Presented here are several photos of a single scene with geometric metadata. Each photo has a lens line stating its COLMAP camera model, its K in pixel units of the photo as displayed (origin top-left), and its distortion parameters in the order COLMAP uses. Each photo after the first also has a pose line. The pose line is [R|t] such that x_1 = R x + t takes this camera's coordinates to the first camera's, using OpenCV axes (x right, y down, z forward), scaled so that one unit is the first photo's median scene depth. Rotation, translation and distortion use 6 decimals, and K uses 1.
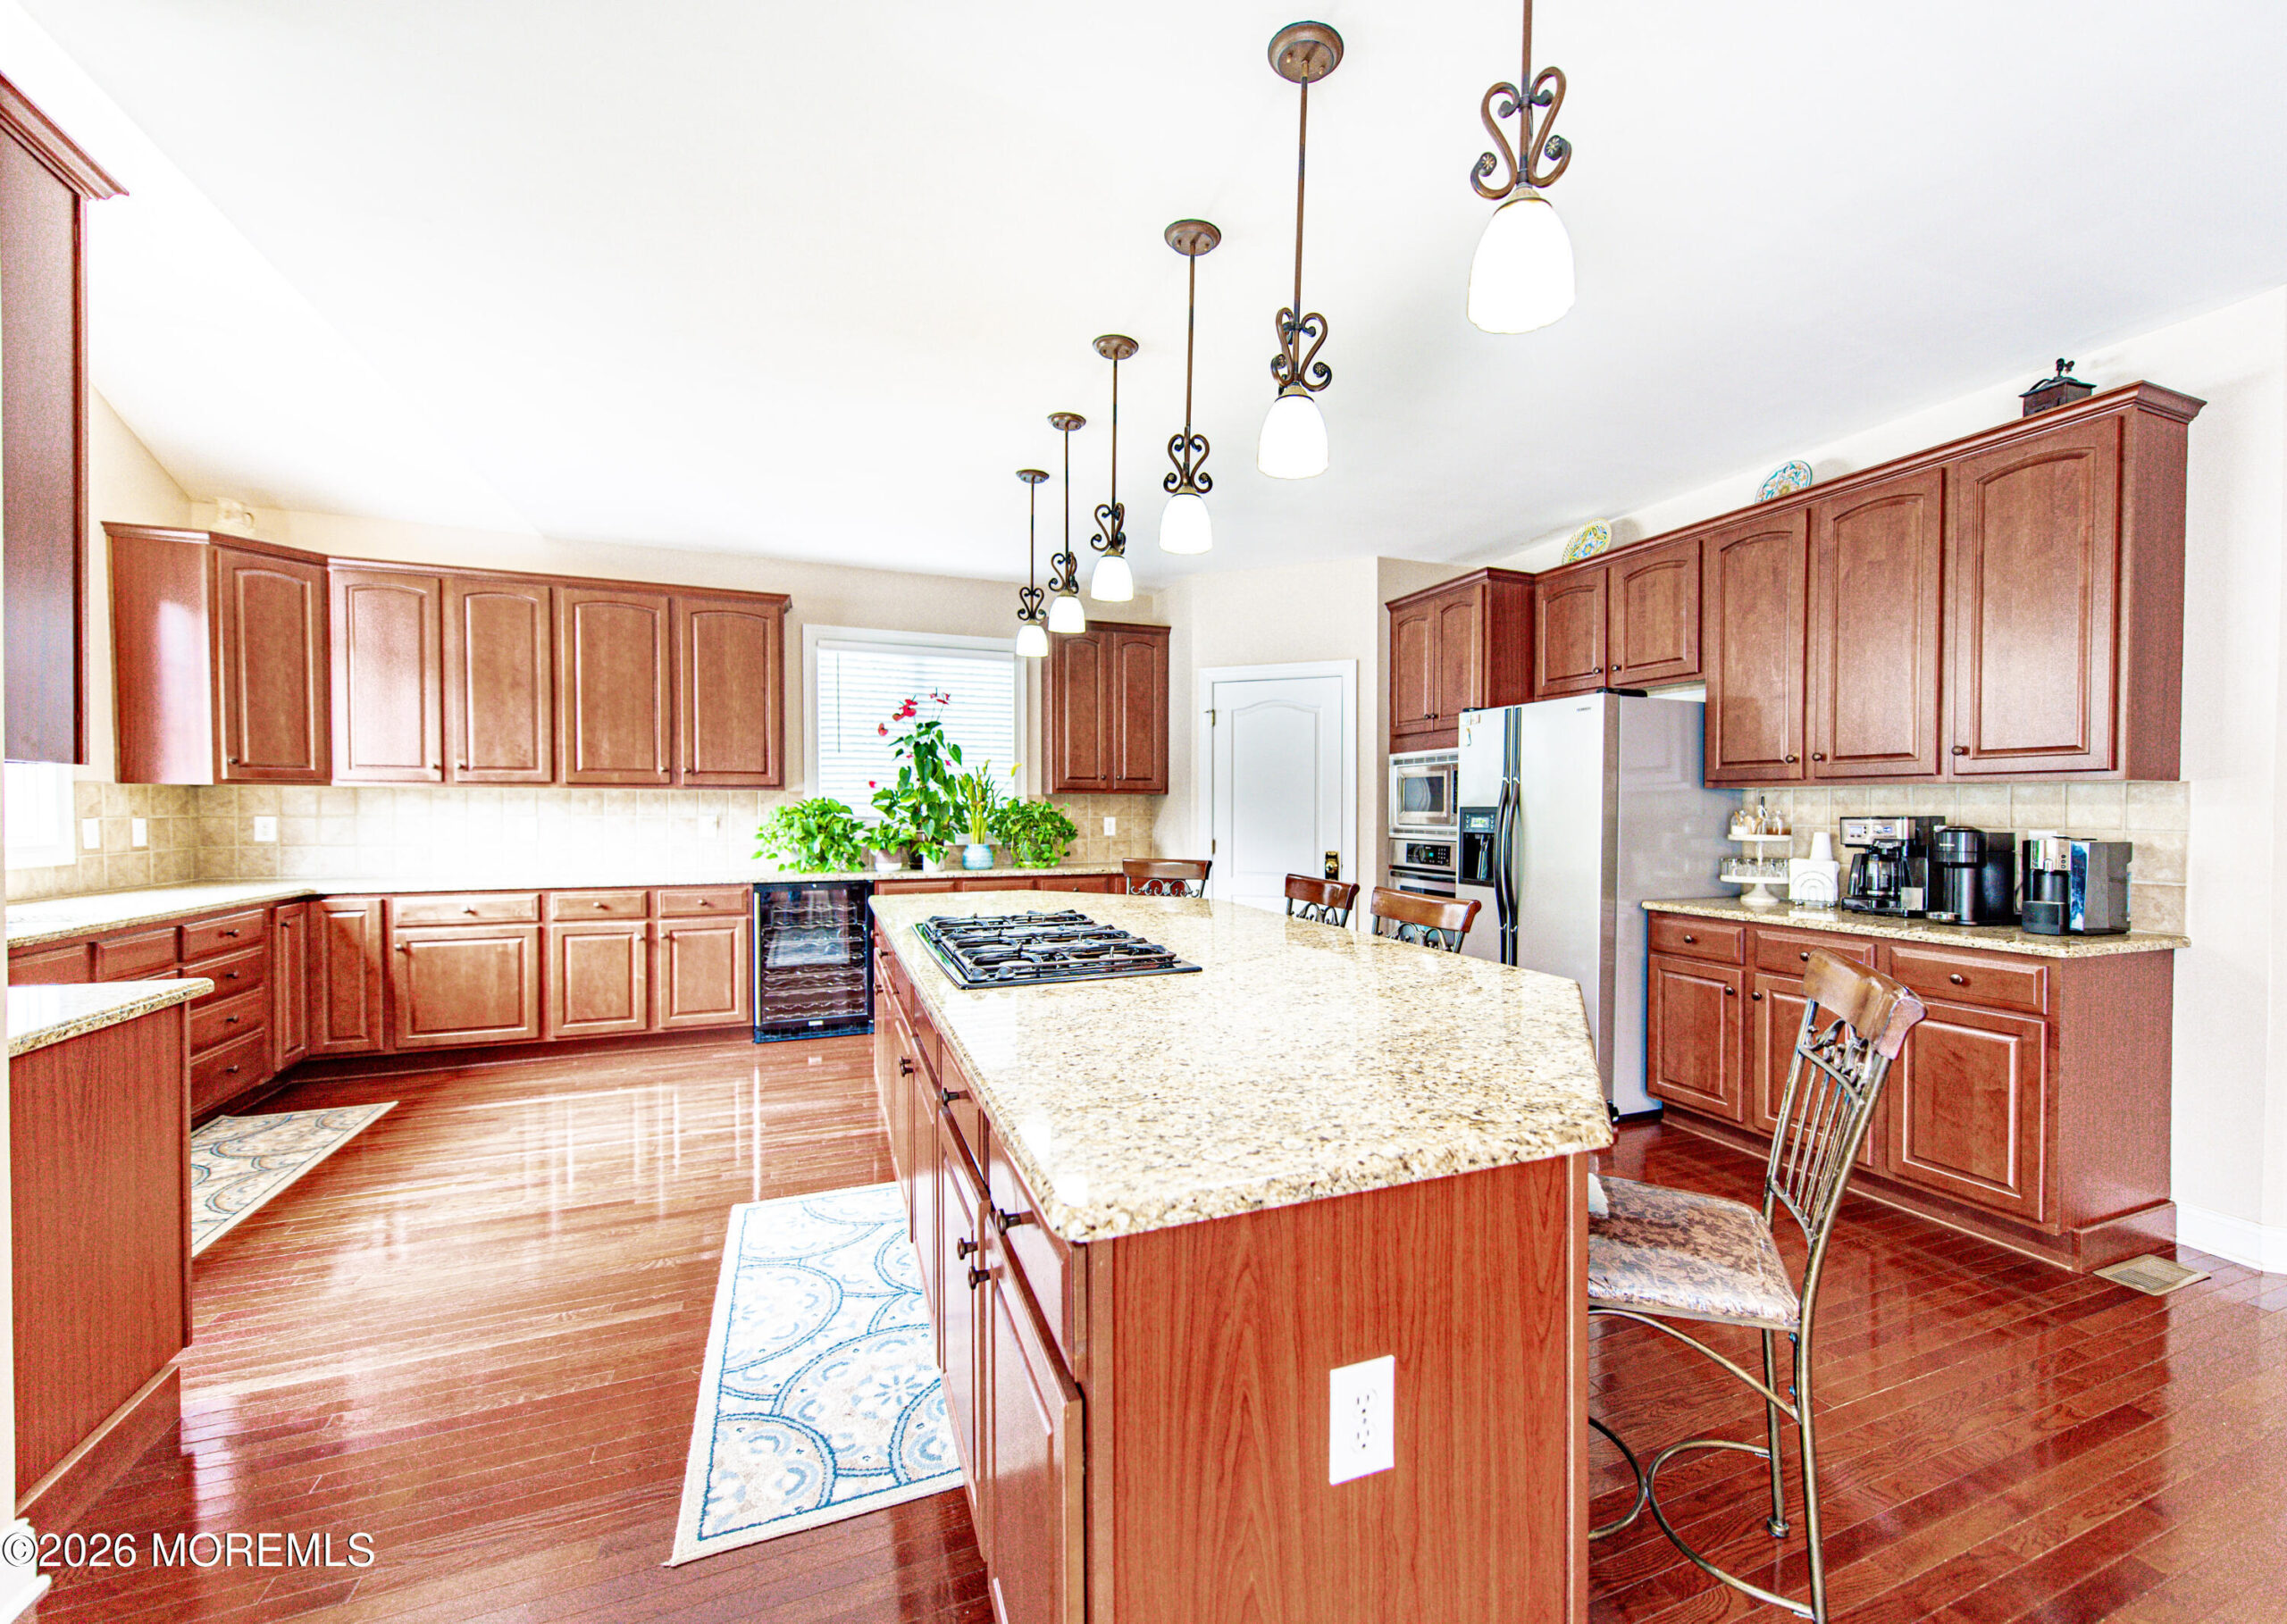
lens RADIAL K [[995.2, 0, 1222.2], [0, 995.2, 816.1], [0, 0, 1]] dist [0.011853, -0.000707]
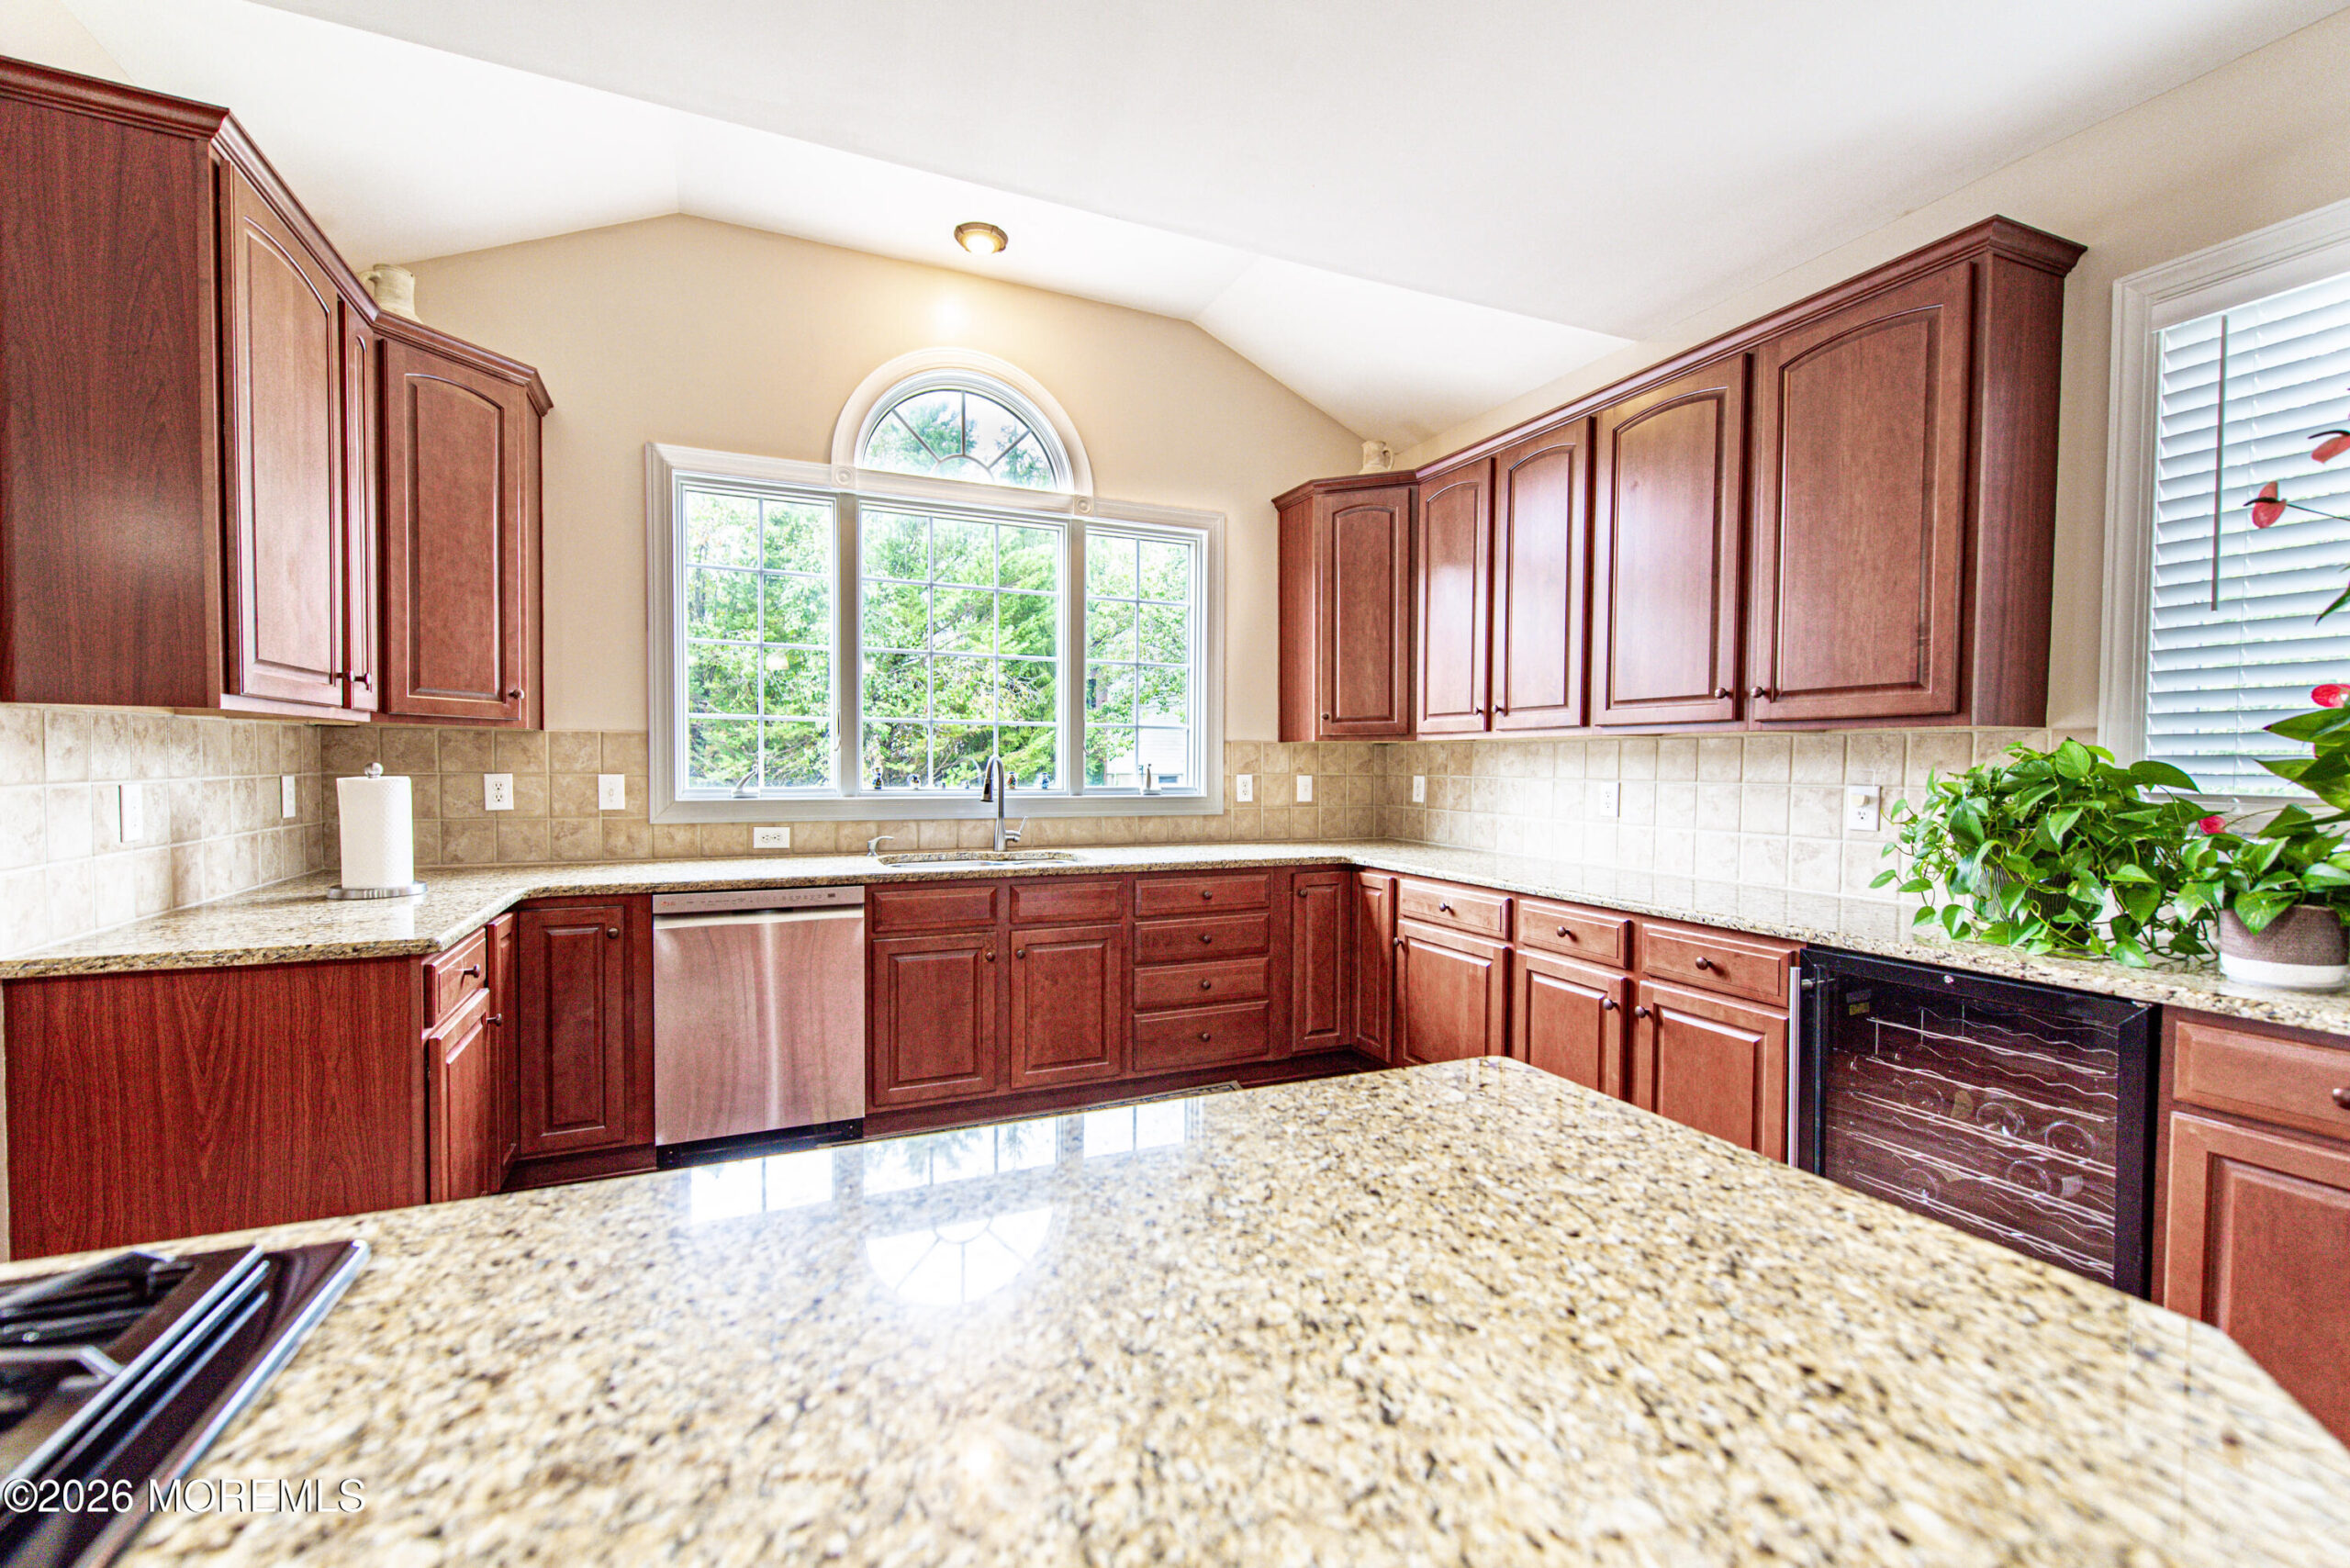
lens RADIAL K [[960.3, 0, 1161.1], [0, 960.3, 782.5], [0, 0, 1]] dist [0.010814, -0.003225]
pose [[-0.026389, 0.015353, -0.999534, -0.045462], [-0.017151, 0.999728, 0.015809, -0.003460], [0.999505, 0.017561, -0.026119, 0.740458]]
